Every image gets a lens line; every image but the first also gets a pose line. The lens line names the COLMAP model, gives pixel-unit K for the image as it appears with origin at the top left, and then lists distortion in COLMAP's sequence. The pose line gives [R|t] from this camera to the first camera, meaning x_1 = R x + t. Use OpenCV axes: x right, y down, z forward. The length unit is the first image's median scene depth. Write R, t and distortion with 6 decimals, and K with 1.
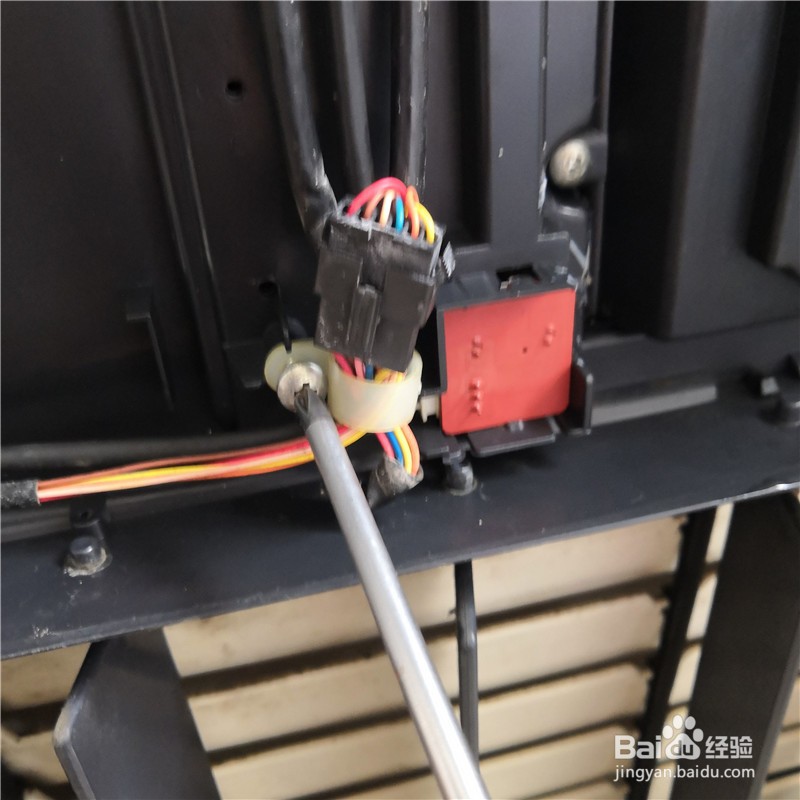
lens RADIAL K [[908.2, 0, 380.1], [0, 908.2, 401.3], [0, 0, 1]] dist [-0.011343, -0.013495]
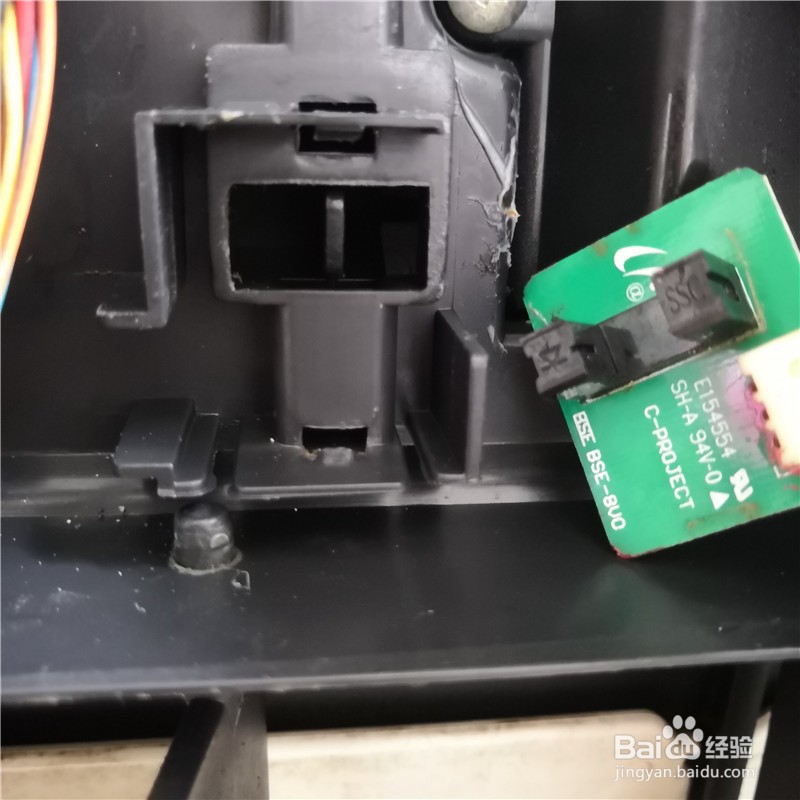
lens RADIAL K [[857.9, 0, 400.3], [0, 857.9, 452.5], [0, 0, 1]] dist [-0.084792, -0.013068]
pose [[0.990422, 0.120061, -0.068185, 0.220277], [-0.133120, 0.961413, -0.240758, 0.135431], [0.036649, 0.247529, 0.968187, 0.560038]]
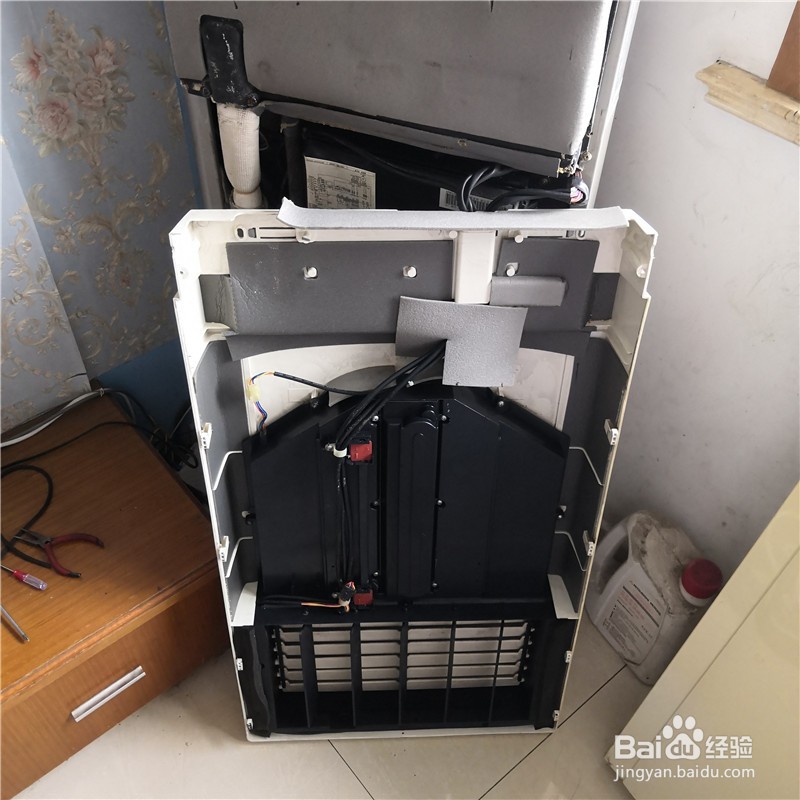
lens RADIAL K [[839.4, 0, 398.6], [0, 839.4, 399.0], [0, 0, 1]] dist [-0.024386, 0.046577]
pose [[0.978499, 0.176633, -0.106495, 0.862763], [-0.173447, 0.984089, 0.038544, -1.952710], [0.111609, -0.019244, 0.993566, -5.757119]]
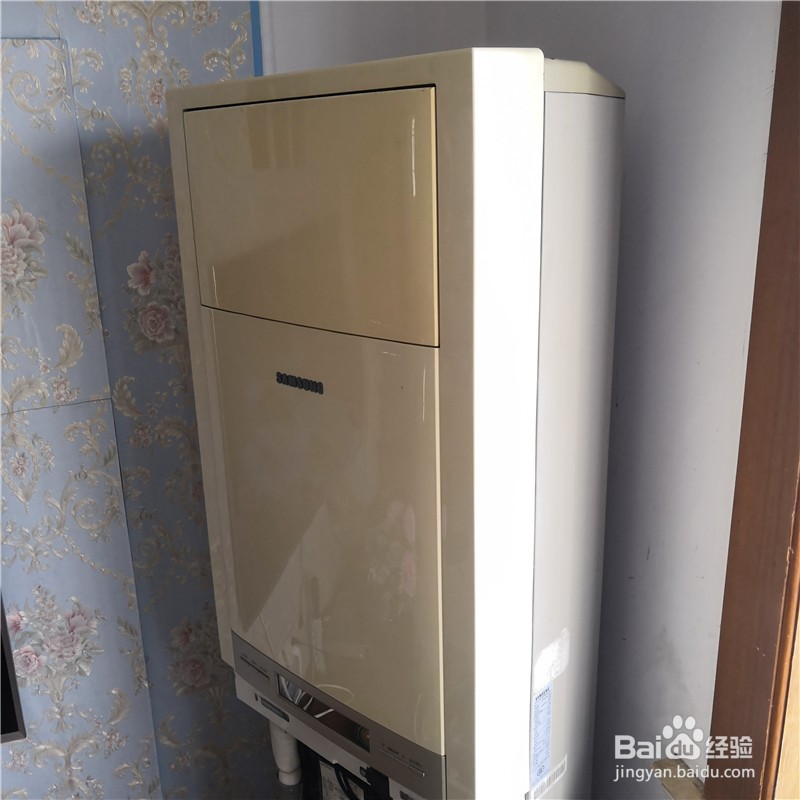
lens RADIAL K [[825.0, 0, 398.0], [0, 825.0, 401.2], [0, 0, 1]] dist [-0.057069, 0.106398]
pose [[0.831697, 0.156534, -0.532707, 3.035092], [-0.388106, 0.850013, -0.356163, -3.578932], [0.397057, 0.502966, 0.767705, -6.640544]]
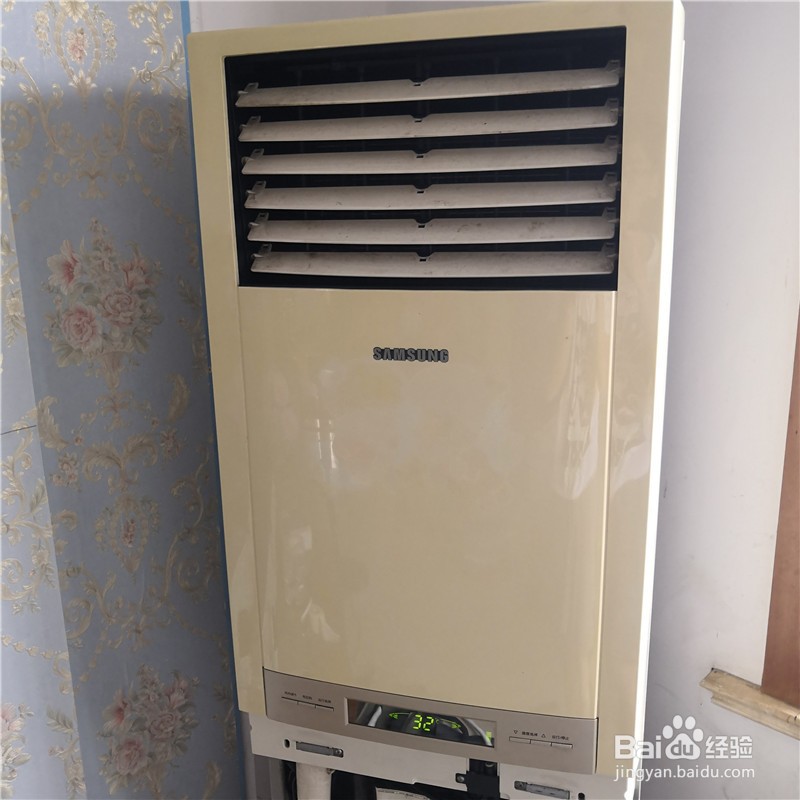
lens RADIAL K [[839.4, 0, 398.6], [0, 839.4, 399.0], [0, 0, 1]] dist [-0.024386, 0.046577]
pose [[0.994435, 0.028737, -0.101356, 0.060745], [-0.076784, 0.856425, -0.510530, -2.536095], [0.072132, 0.515471, 0.853865, -7.003522]]
